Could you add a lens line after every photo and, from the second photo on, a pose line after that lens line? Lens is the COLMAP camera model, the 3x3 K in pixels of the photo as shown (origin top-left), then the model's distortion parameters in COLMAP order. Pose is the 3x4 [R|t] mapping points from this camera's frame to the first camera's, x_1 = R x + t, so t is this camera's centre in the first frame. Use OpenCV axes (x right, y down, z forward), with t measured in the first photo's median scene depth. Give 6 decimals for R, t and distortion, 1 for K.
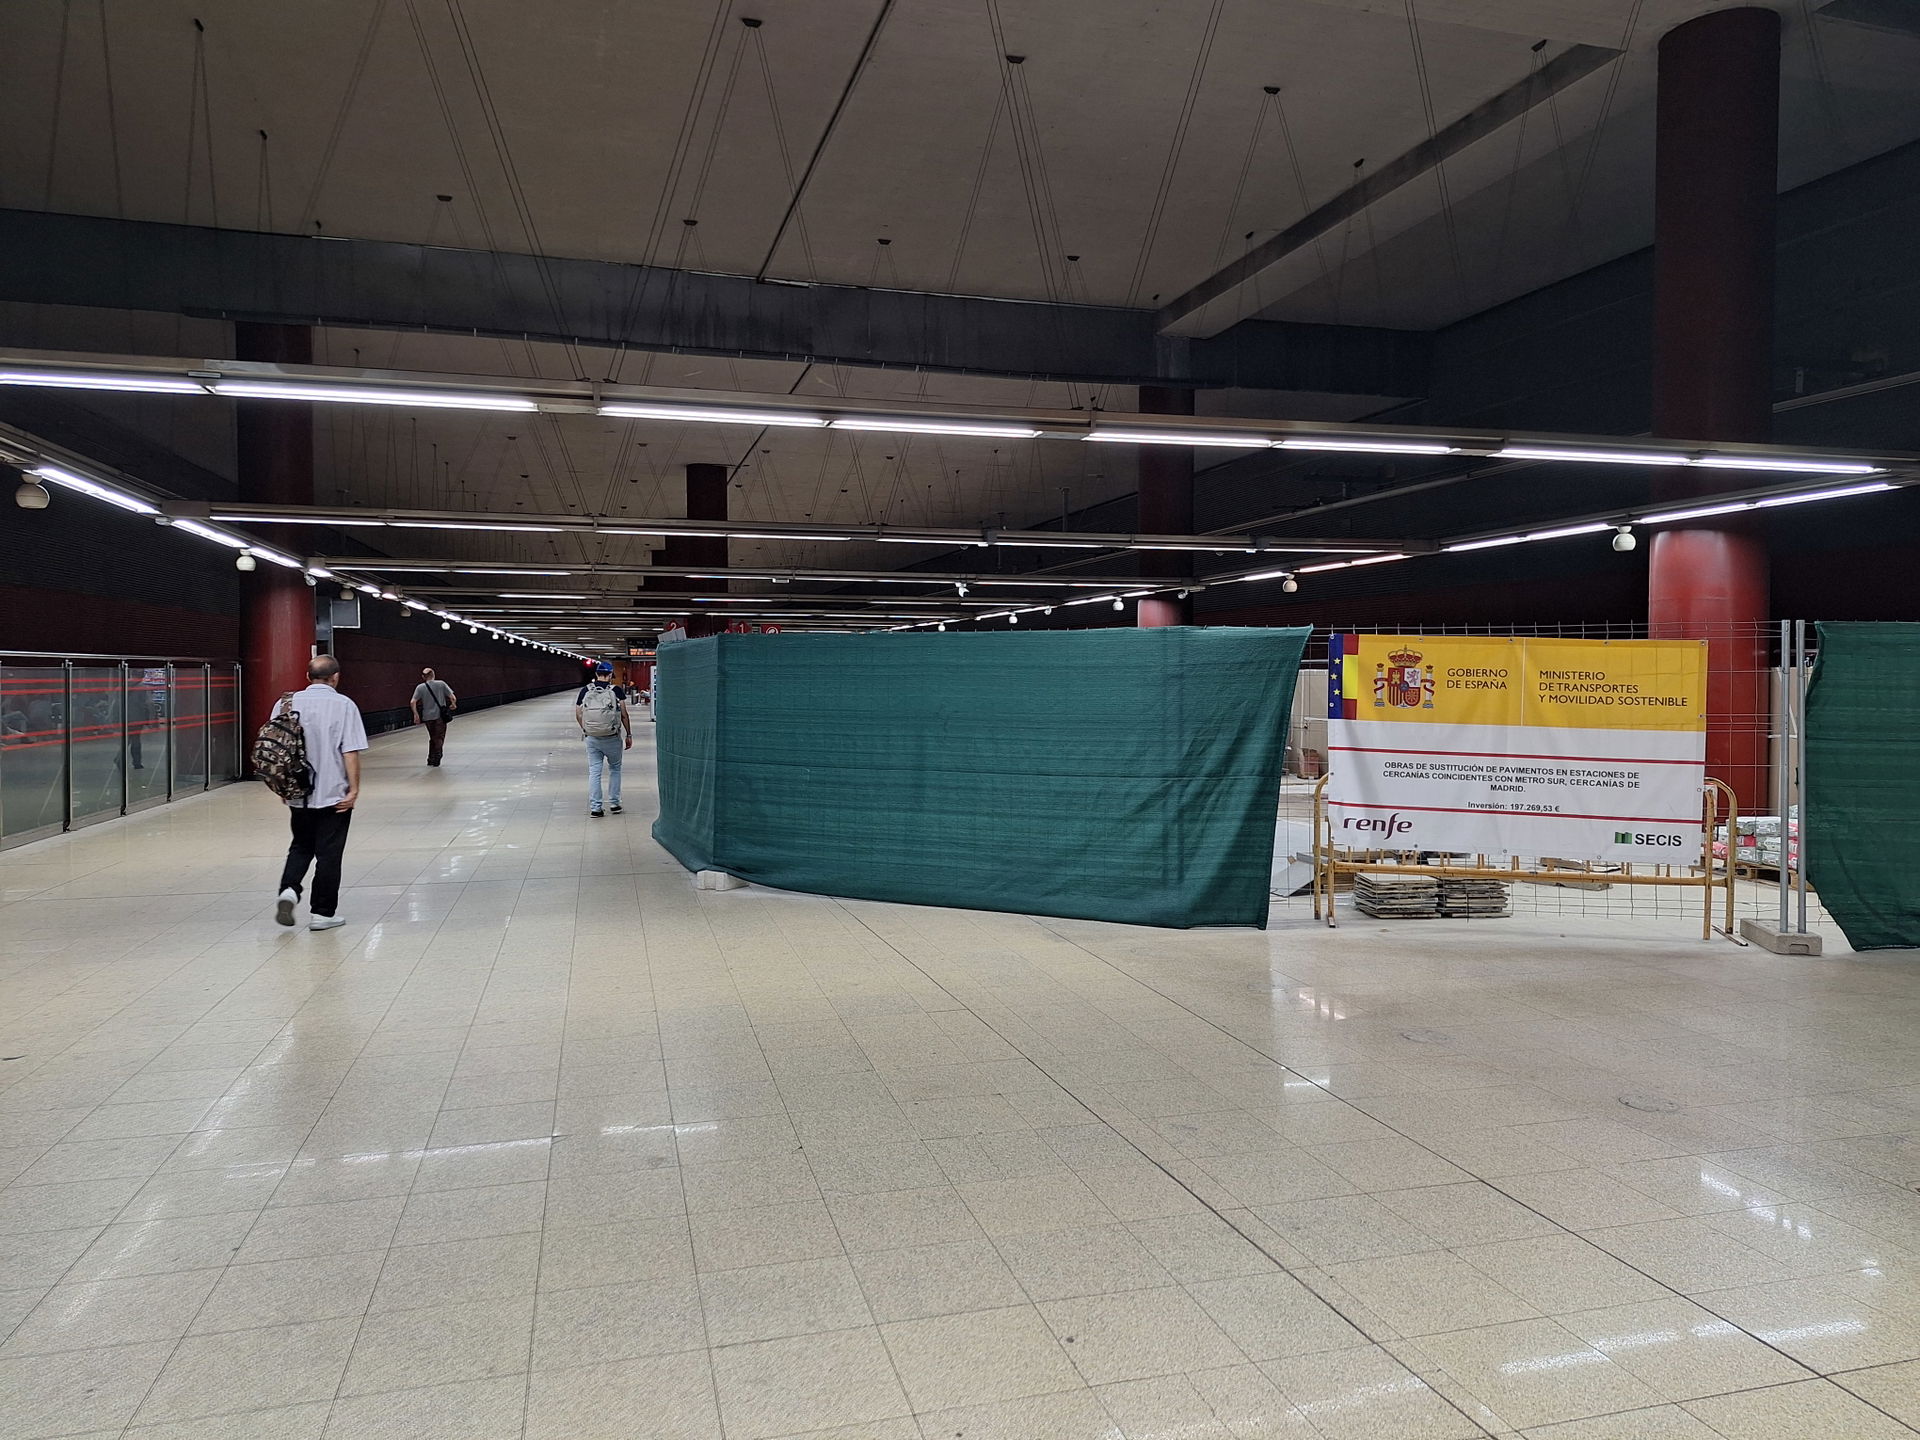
lens RADIAL K [[1290.8, 0, 959.0], [0, 1290.8, 712.5], [0, 0, 1]] dist [0.001153, 0.000537]
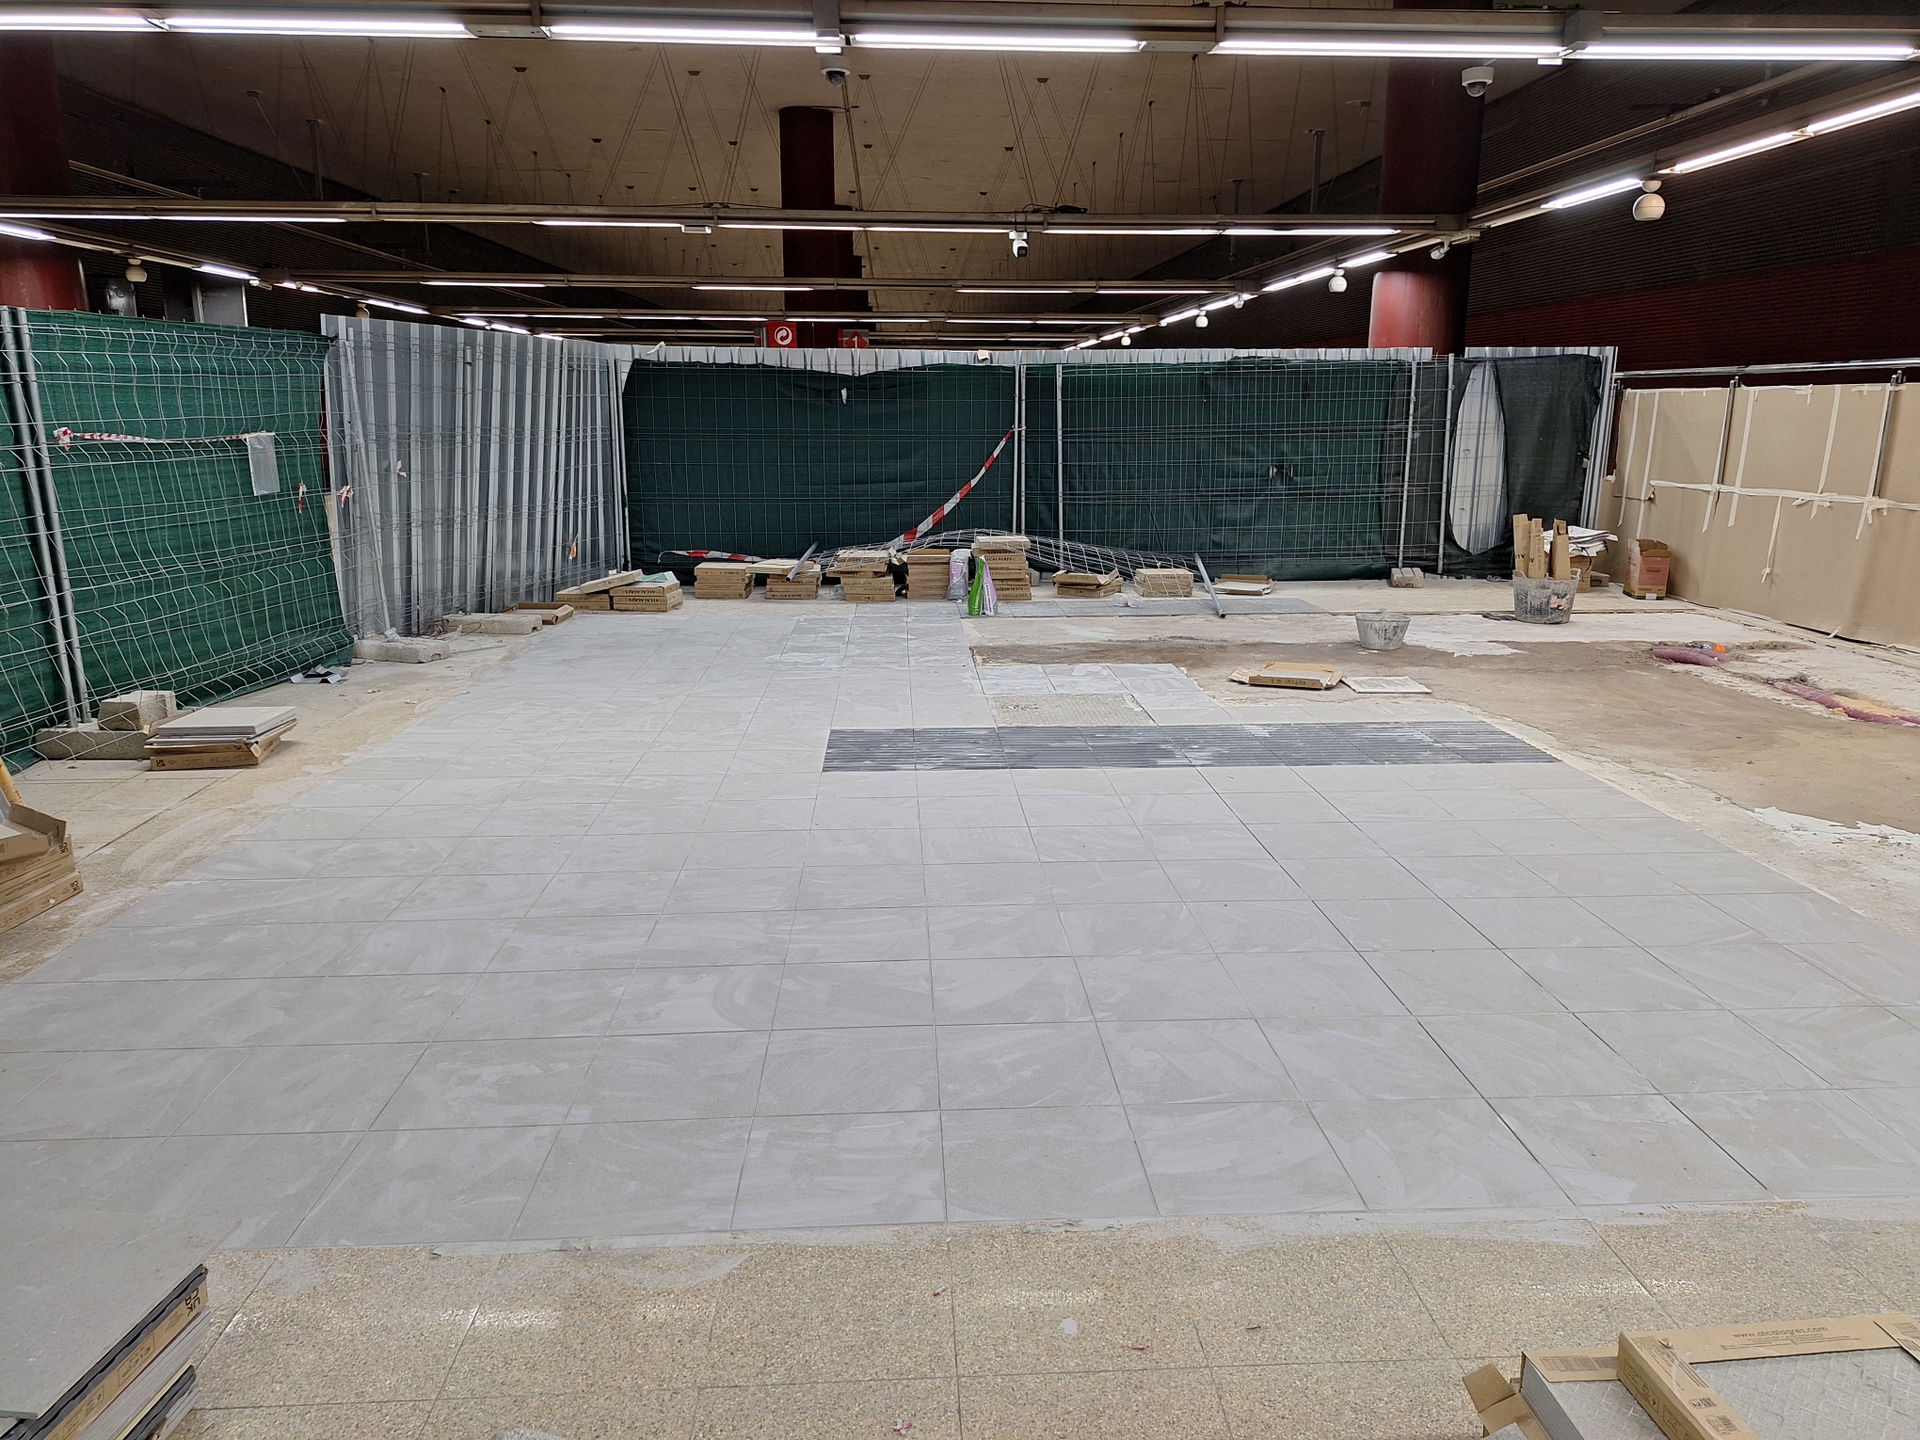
lens RADIAL K [[1290.8, 0, 954.9], [0, 1290.8, 720.4], [0, 0, 1]] dist [0.001153, 0.000537]
pose [[0.974572, 0.046330, -0.219234, 0.102105], [-0.001740, 0.979927, 0.199350, -0.002336], [0.224069, -0.193900, 0.955090, 0.380582]]
